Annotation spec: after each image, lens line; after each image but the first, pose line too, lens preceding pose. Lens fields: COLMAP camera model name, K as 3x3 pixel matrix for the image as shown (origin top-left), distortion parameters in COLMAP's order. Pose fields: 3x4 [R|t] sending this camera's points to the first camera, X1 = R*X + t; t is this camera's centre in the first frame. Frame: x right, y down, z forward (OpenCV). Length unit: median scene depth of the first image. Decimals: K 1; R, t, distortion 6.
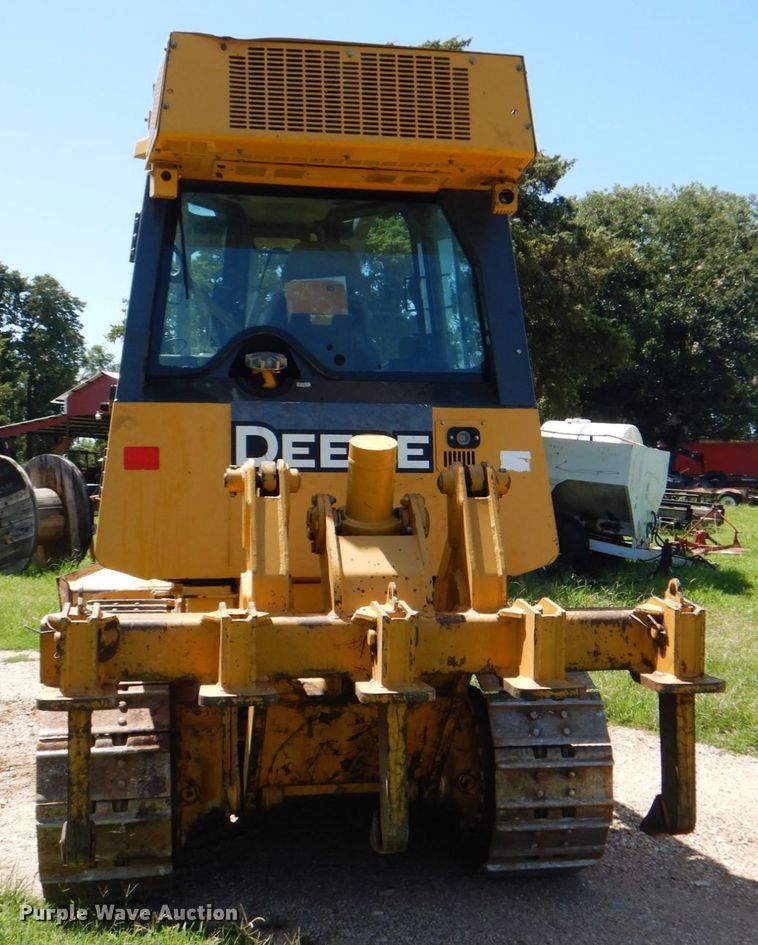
lens RADIAL K [[1187.0, 0, 374.0], [0, 1187.0, 477.4], [0, 0, 1]] dist [-0.019584, 0.000000]
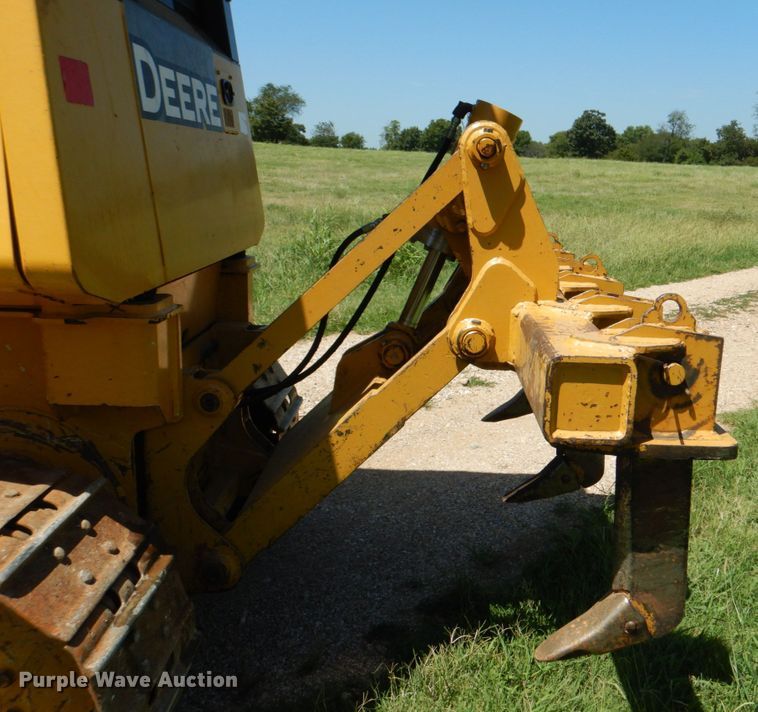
lens RADIAL K [[806.9, 0, 476.0], [0, 806.9, 353.0], [0, 0, 1]] dist [0.012889, 0.000000]
pose [[0.118222, -0.217577, 0.968857, -0.542987], [-0.044678, 0.973546, 0.224082, 0.012277], [-0.991982, -0.069778, 0.105374, 0.758616]]
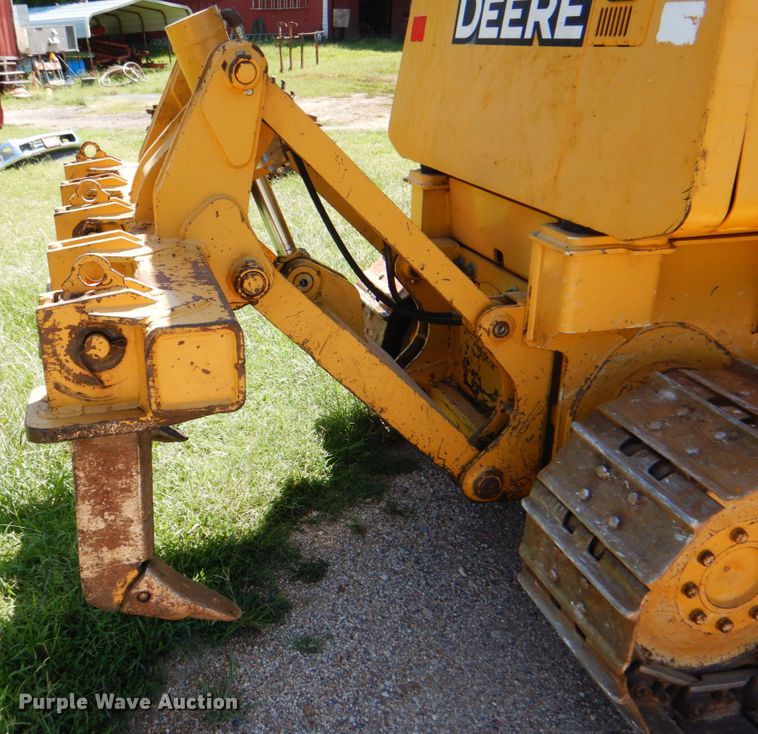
lens RADIAL K [[828.1, 0, 270.3], [0, 828.1, 362.5], [0, 0, 1]] dist [0.027205, 0.000000]
pose [[0.032927, 0.363525, -0.931002, 0.525139], [0.011328, 0.931312, 0.364046, -0.010920], [0.999394, -0.022534, 0.026547, 0.835914]]
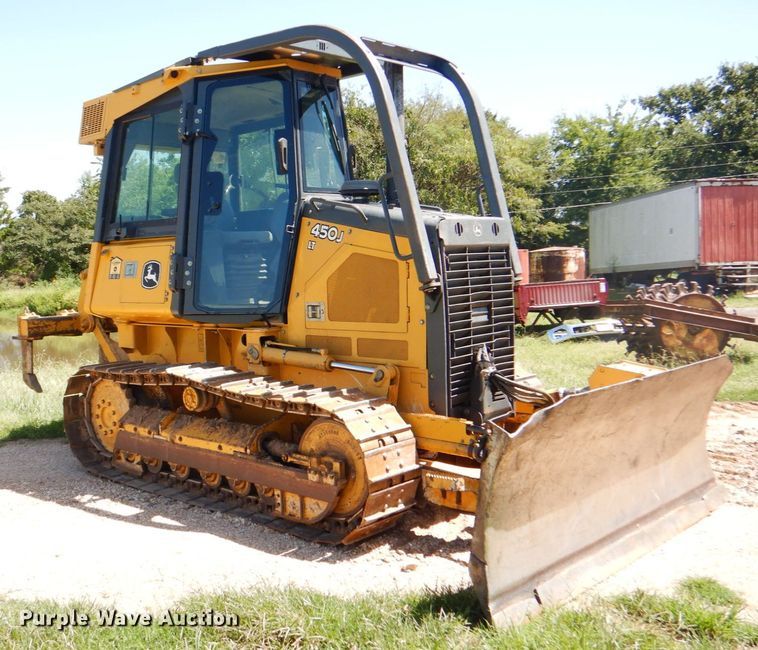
lens RADIAL K [[819.2, 0, 287.1], [0, 819.2, 311.0], [0, 0, 1]] dist [-0.014202, 0.000000]
pose [[-0.829668, 0.055332, -0.555508, 0.709738], [0.024834, 0.997749, 0.062290, -0.017650], [0.557705, 0.037885, -0.829175, 2.546621]]
